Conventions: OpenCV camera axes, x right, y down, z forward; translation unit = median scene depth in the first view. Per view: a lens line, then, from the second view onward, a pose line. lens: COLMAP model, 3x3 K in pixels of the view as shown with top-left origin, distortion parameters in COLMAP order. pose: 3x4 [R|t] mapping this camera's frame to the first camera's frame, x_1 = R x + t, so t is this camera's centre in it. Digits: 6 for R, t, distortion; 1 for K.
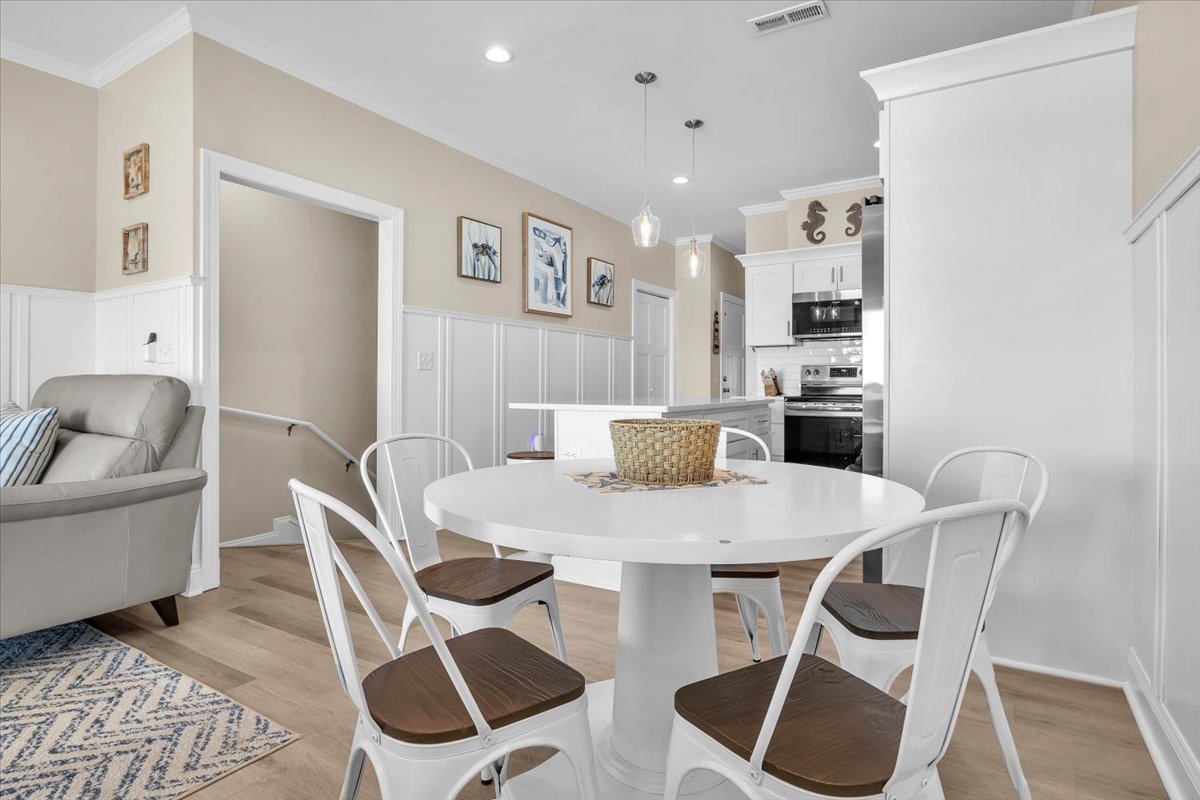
lens RADIAL K [[606.5, 0, 596.5], [0, 606.5, 389.7], [0, 0, 1]] dist [-0.004971, -0.000539]
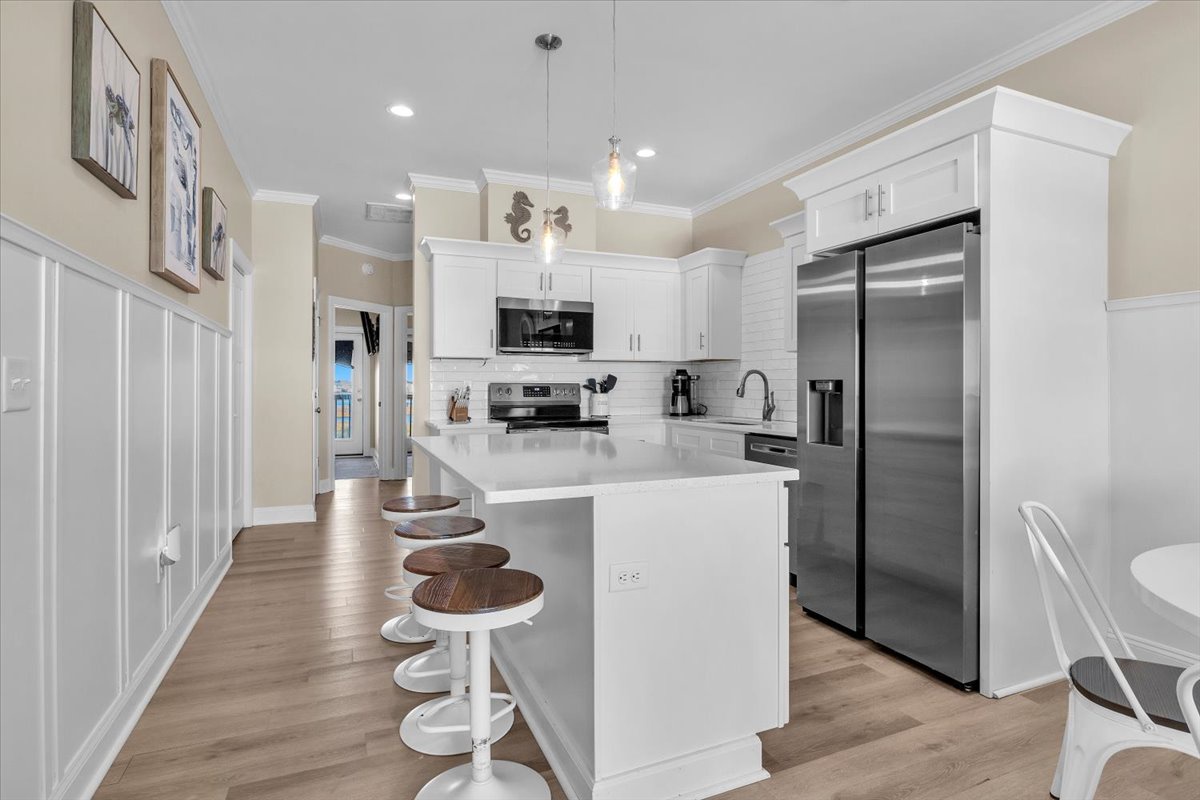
lens RADIAL K [[606.5, 0, 599.6], [0, 606.5, 394.3], [0, 0, 1]] dist [-0.004971, -0.000539]
pose [[0.574897, -0.014090, 0.818104, -0.280506], [0.009111, 0.999900, 0.010819, -0.033644], [-0.818175, 0.001234, 0.574968, 0.417175]]
